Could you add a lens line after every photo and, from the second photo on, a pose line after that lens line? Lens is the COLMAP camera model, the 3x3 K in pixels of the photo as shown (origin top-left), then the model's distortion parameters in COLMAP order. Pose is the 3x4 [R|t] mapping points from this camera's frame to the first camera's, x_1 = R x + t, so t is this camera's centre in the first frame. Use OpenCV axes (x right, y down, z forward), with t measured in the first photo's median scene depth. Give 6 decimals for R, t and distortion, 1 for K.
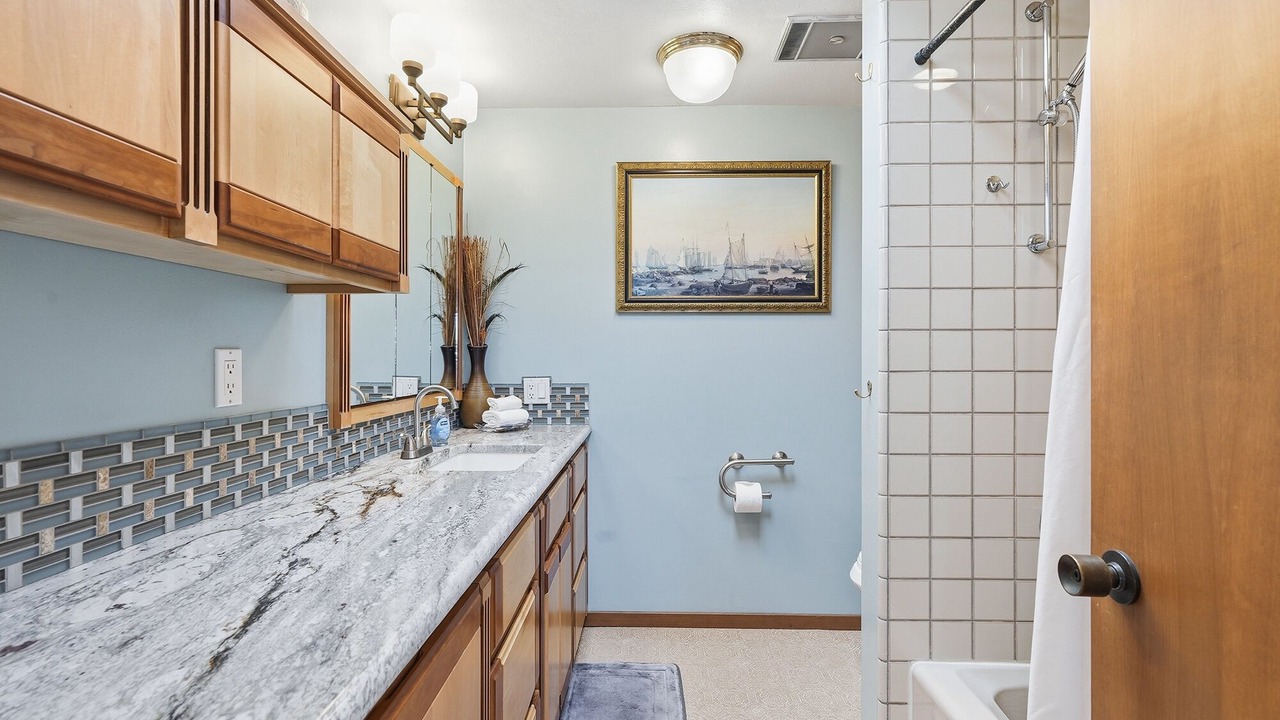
lens RADIAL K [[572.6, 0, 643.2], [0, 572.6, 361.6], [0, 0, 1]] dist [-0.003431, 0.000677]
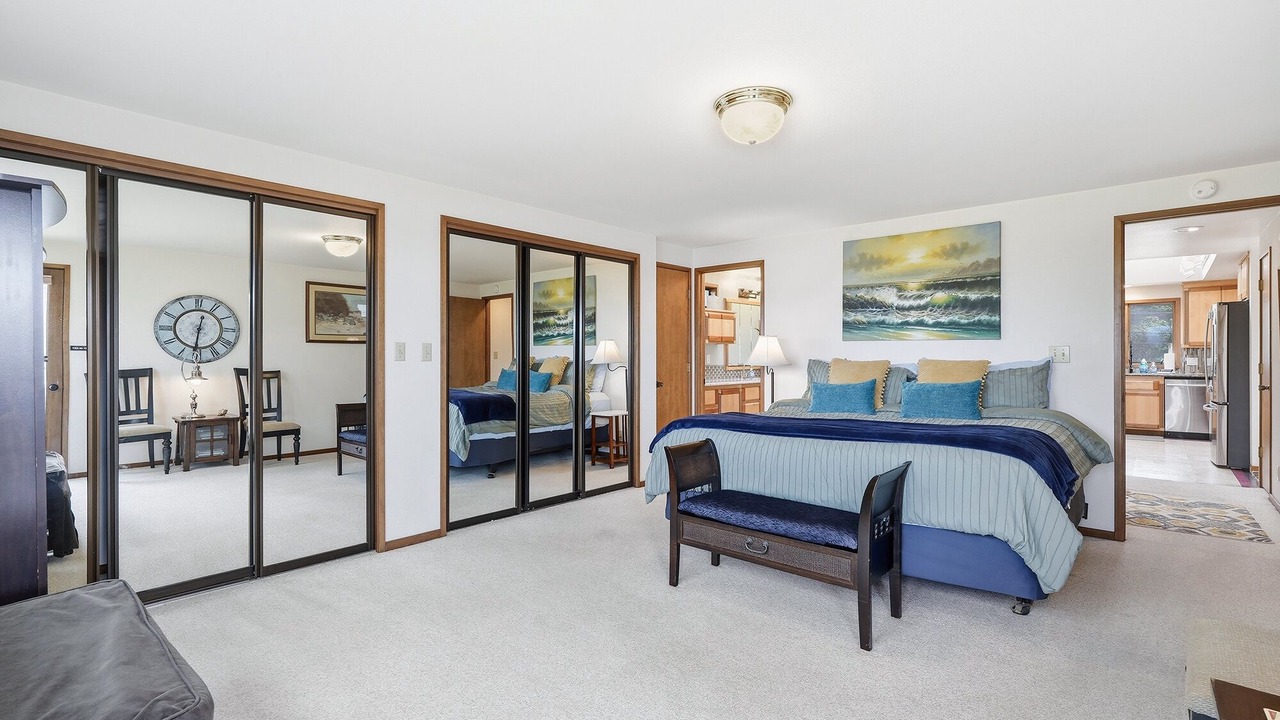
lens RADIAL K [[572.6, 0, 643.2], [0, 572.6, 361.6], [0, 0, 1]] dist [-0.003431, 0.000677]
pose [[0.756770, 0.004278, -0.653667, 1.376035], [-0.003116, 0.999991, 0.002937, 0.017306], [0.653674, -0.000186, 0.756776, -2.047376]]
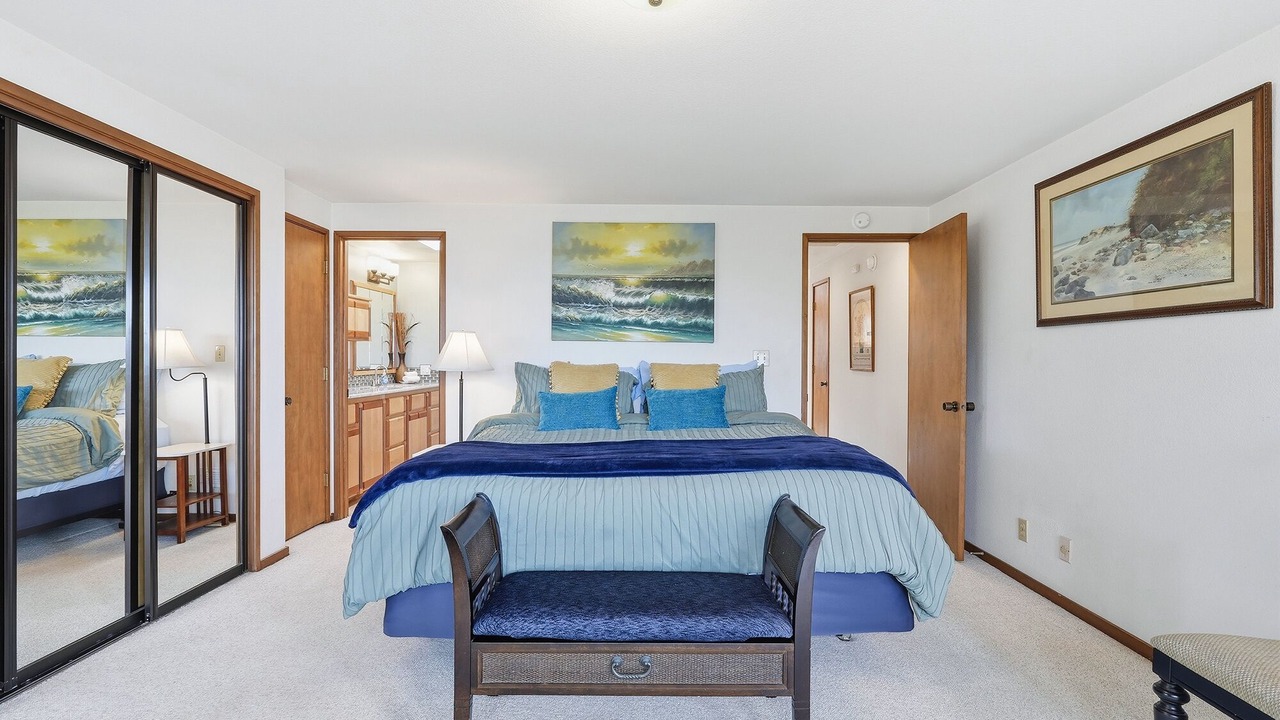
lens RADIAL K [[576.6, 0, 640.7], [0, 576.6, 365.1], [0, 0, 1]] dist [-0.001420, 0.000200]
pose [[0.999987, 0.003994, 0.003133, 0.851869], [-0.004011, 0.999977, 0.005538, 0.010680], [-0.003110, -0.005550, 0.999980, -1.769701]]
